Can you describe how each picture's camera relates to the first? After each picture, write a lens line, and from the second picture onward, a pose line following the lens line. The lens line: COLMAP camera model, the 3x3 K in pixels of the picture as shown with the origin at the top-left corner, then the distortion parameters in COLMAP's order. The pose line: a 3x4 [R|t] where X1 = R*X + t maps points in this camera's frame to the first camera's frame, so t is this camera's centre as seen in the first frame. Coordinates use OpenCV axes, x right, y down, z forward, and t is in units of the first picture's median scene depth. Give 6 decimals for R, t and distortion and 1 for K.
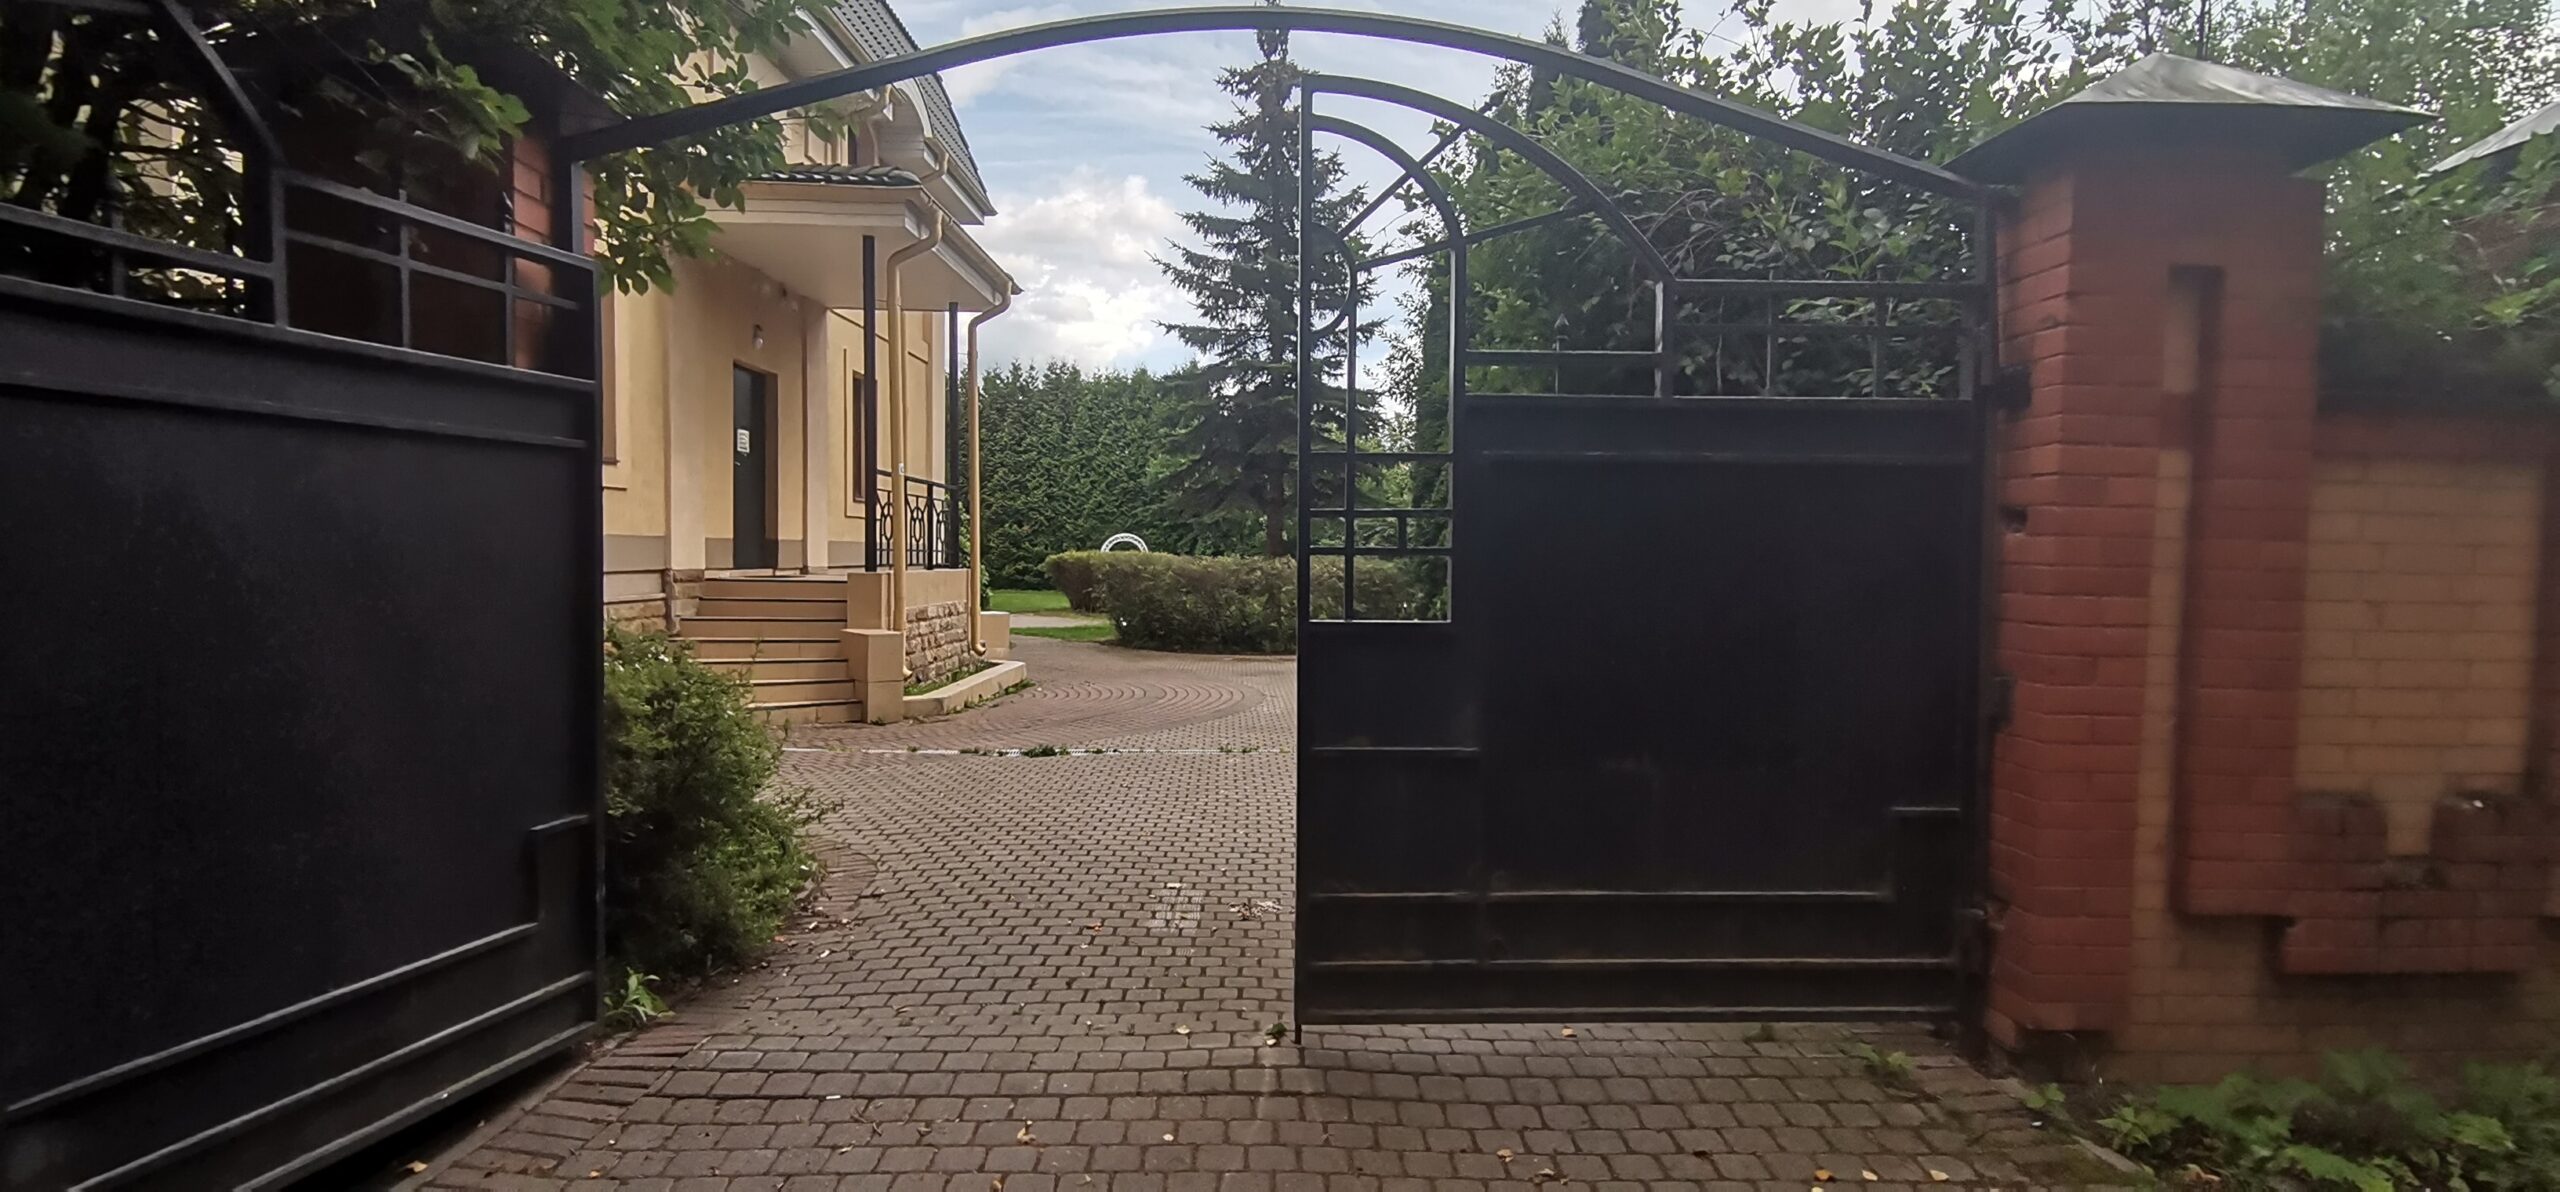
lens RADIAL K [[1237.3, 0, 1286.3], [0, 1237.3, 609.8], [0, 0, 1]] dist [-0.001596, -0.000087]
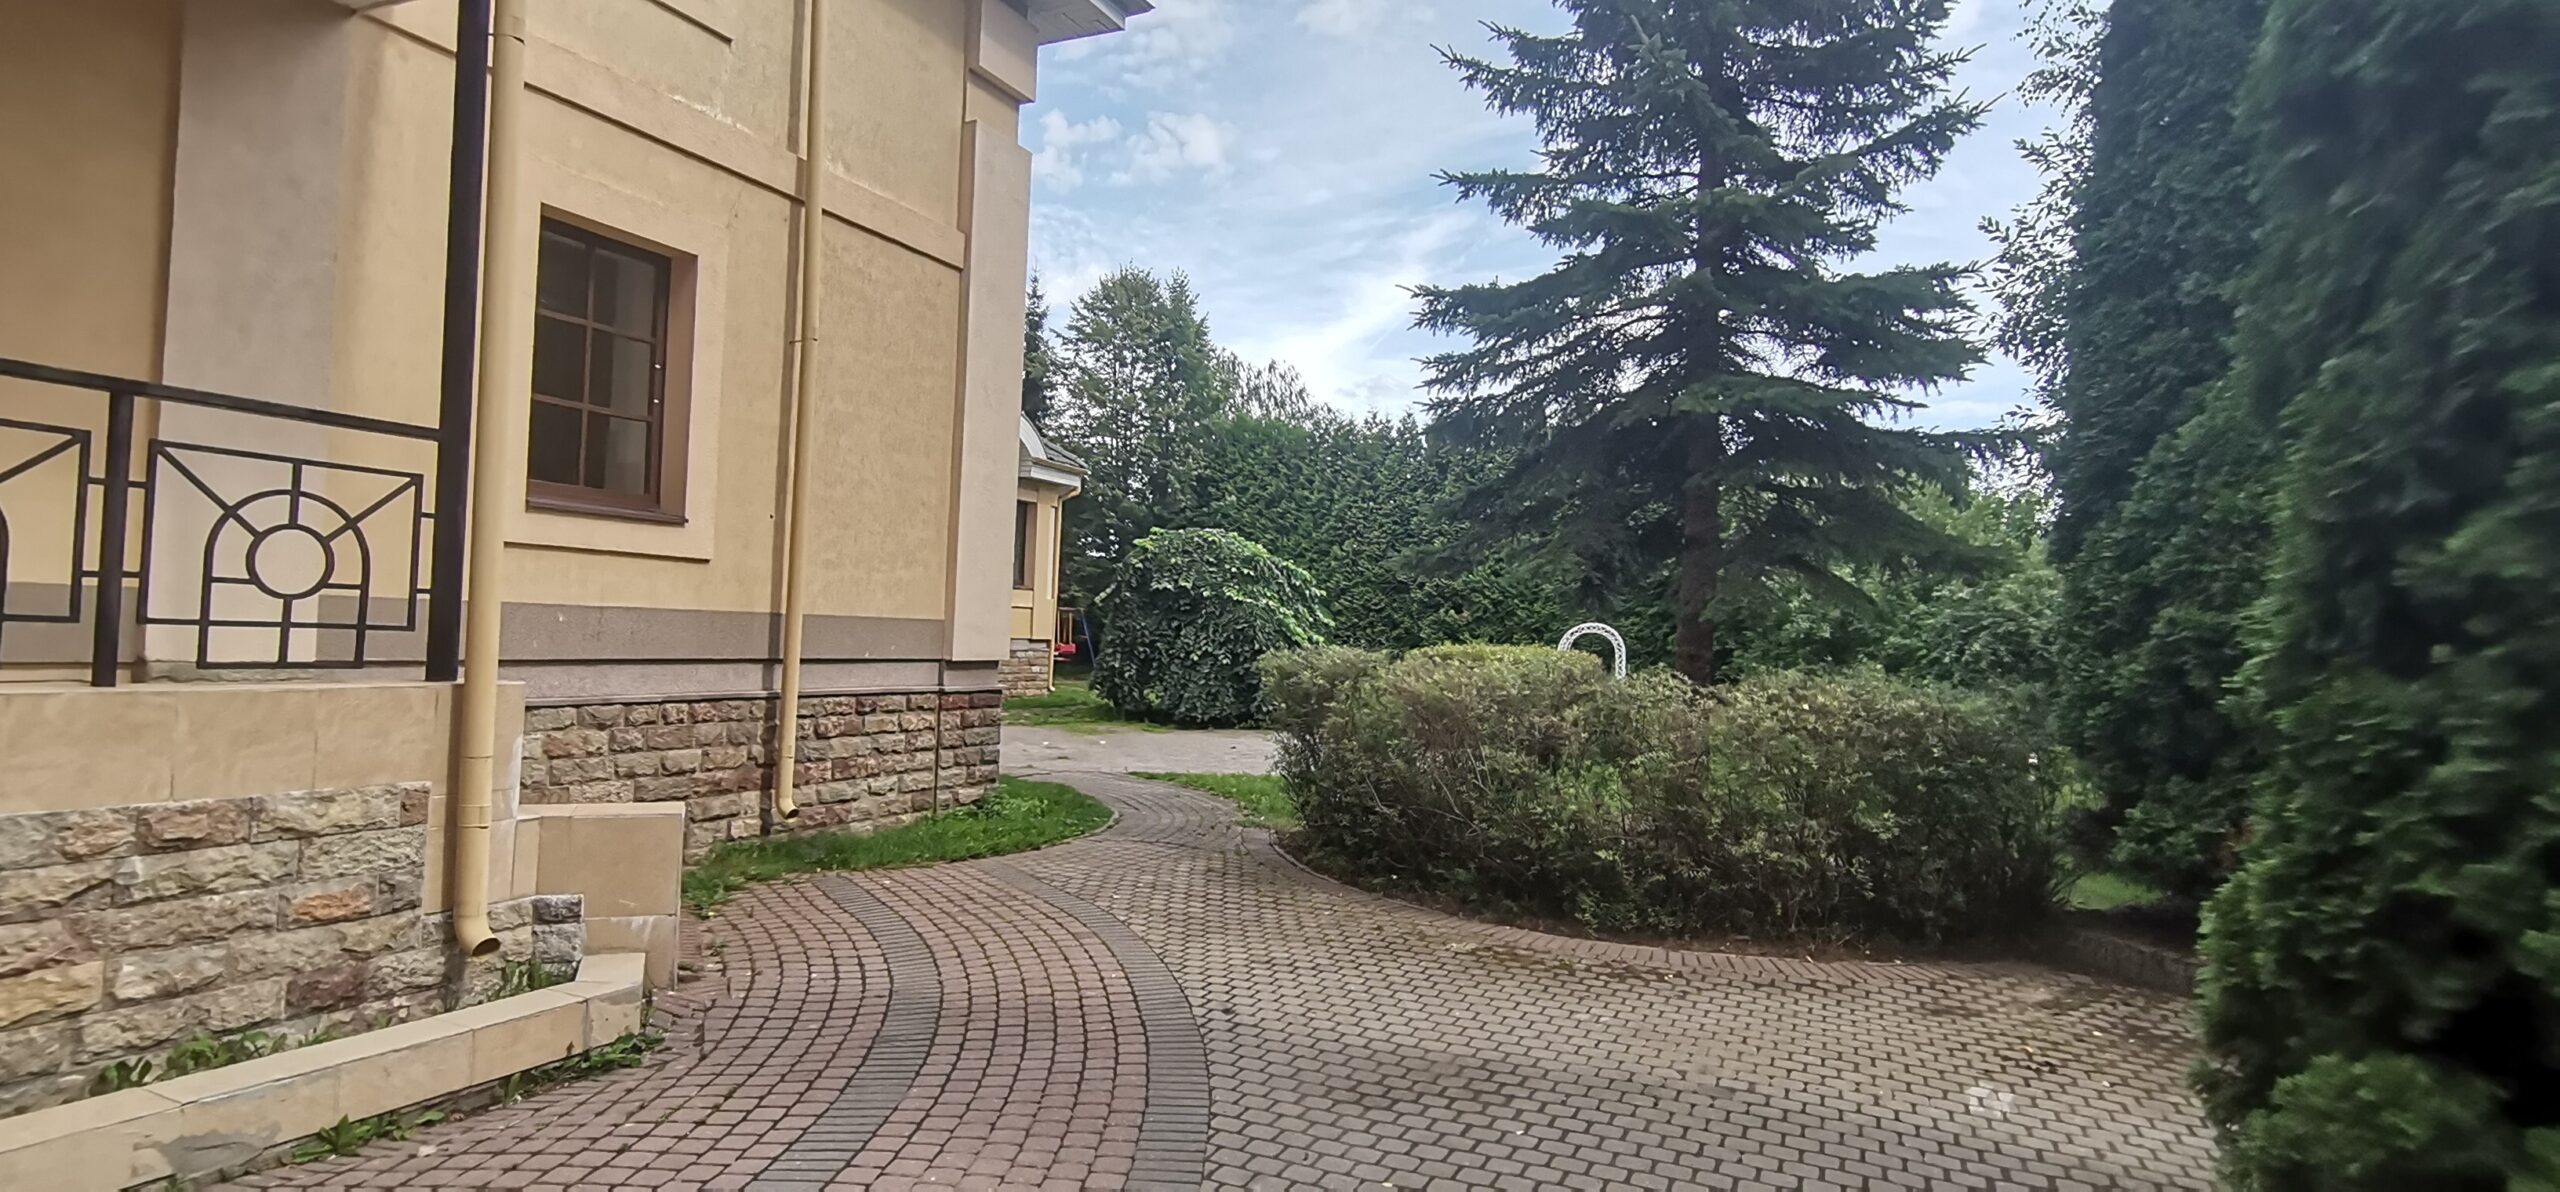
lens RADIAL K [[1237.3, 0, 1286.3], [0, 1237.3, 609.8], [0, 0, 1]] dist [-0.001596, -0.000087]
pose [[0.901216, 0.016839, -0.433043, 0.052663], [-0.049903, 0.996630, -0.065100, -0.027486], [0.430488, 0.080279, 0.899019, 0.539588]]
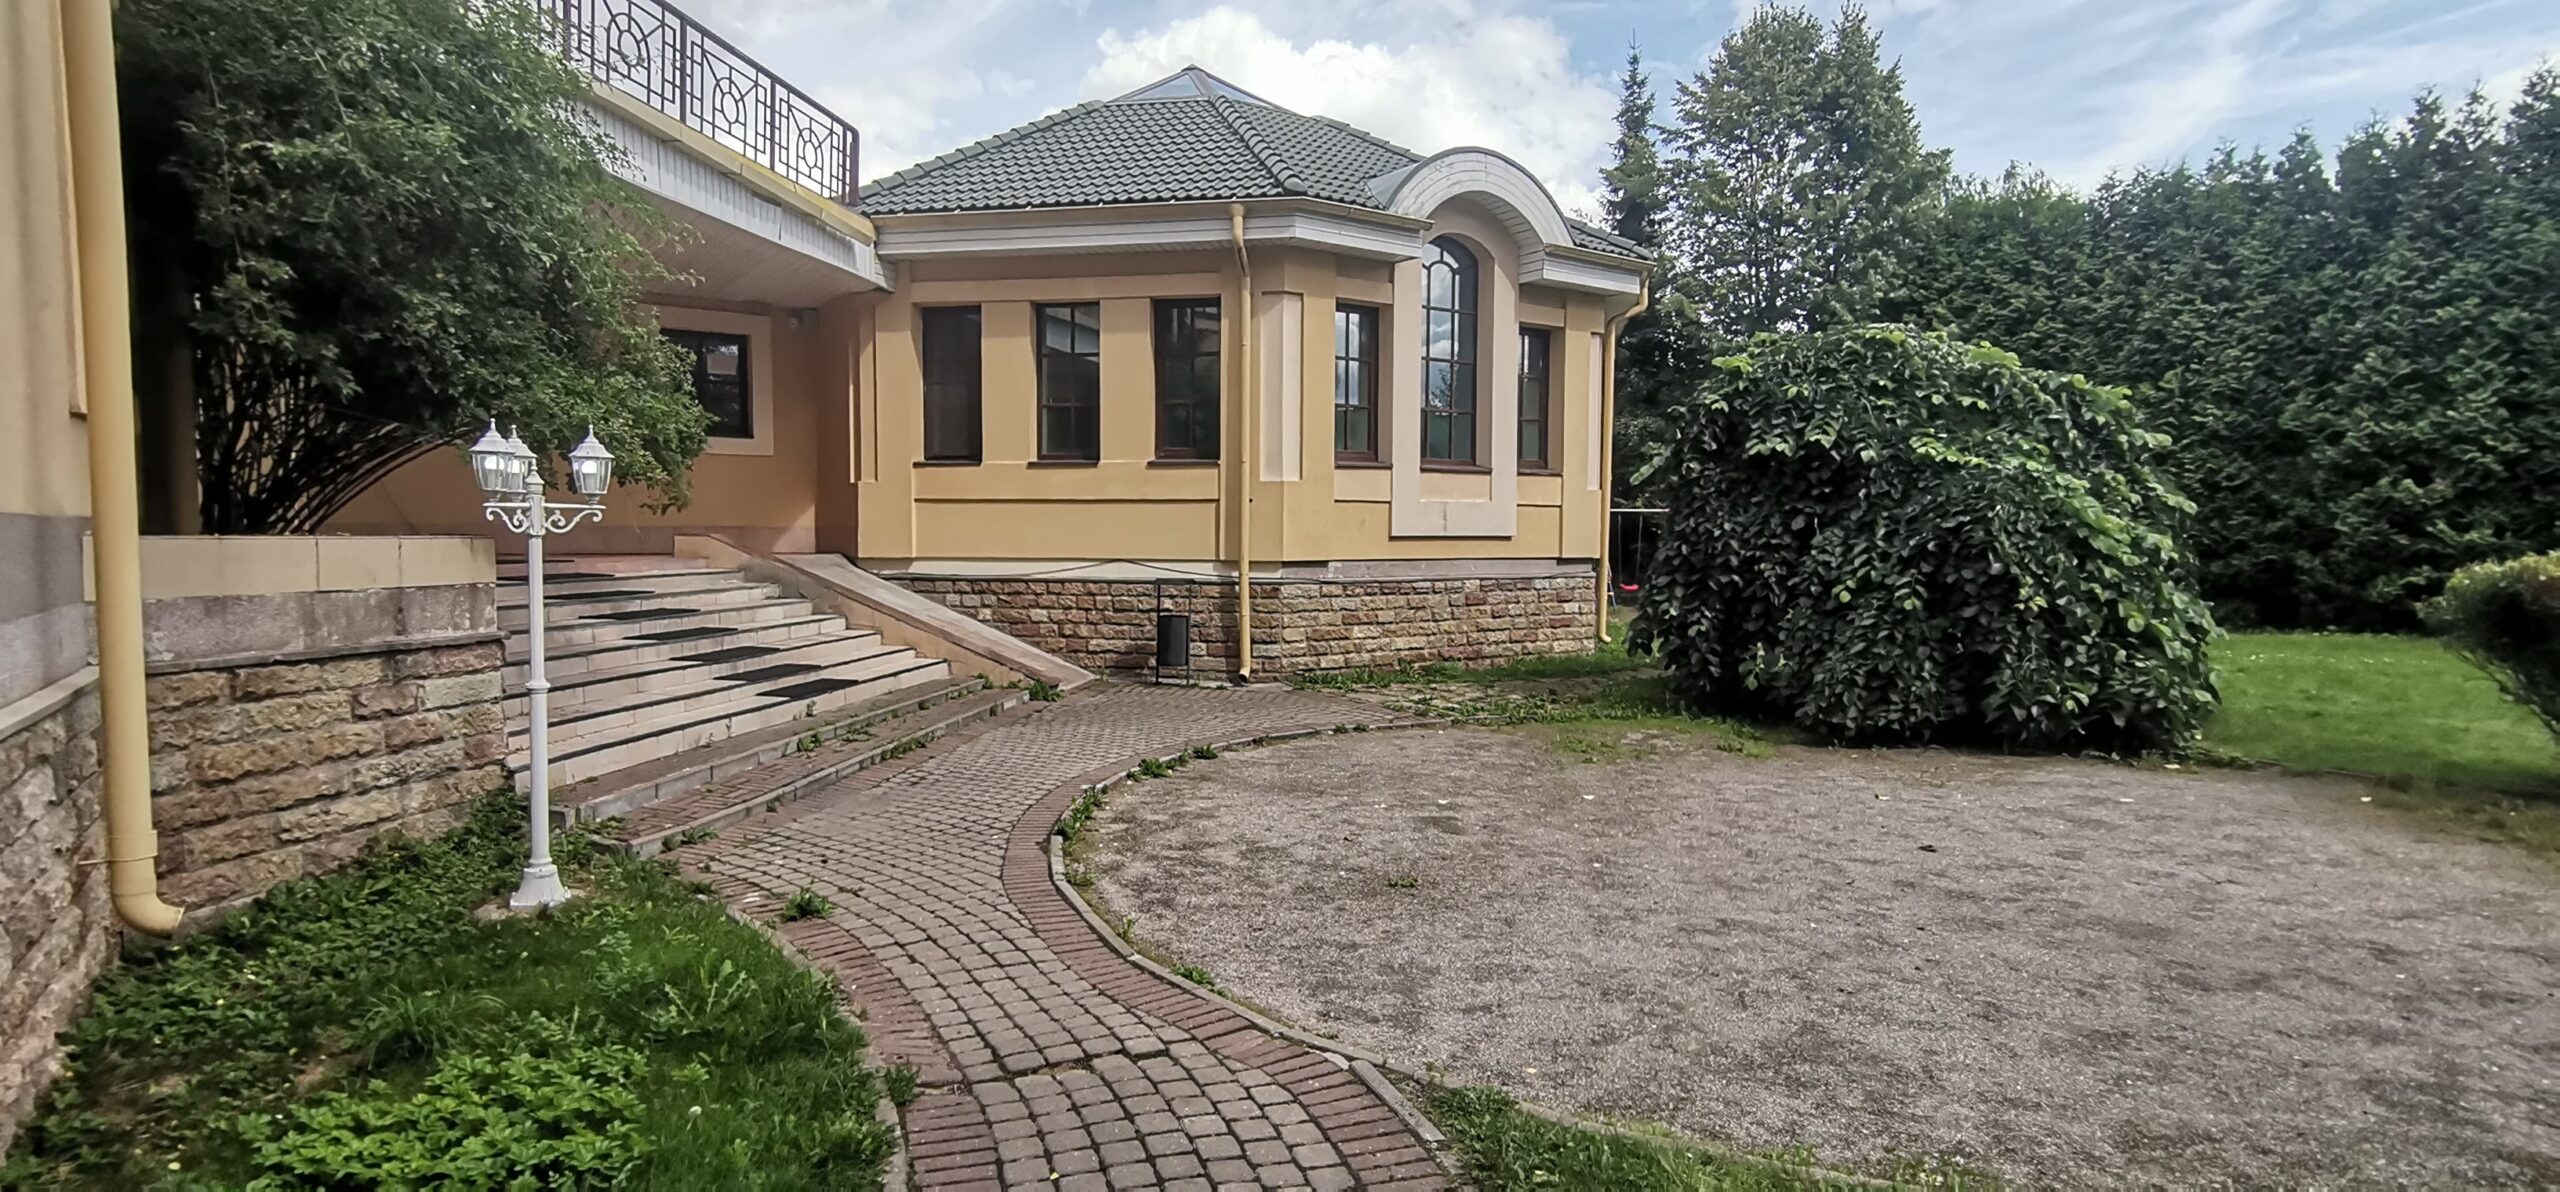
lens RADIAL K [[1237.3, 0, 1286.3], [0, 1237.3, 609.8], [0, 0, 1]] dist [-0.001596, -0.000087]
pose [[0.548869, 0.036043, -0.835131, -0.155668], [-0.030210, 0.999273, 0.023272, -0.046907], [0.835362, 0.012456, 0.549559, 0.945810]]
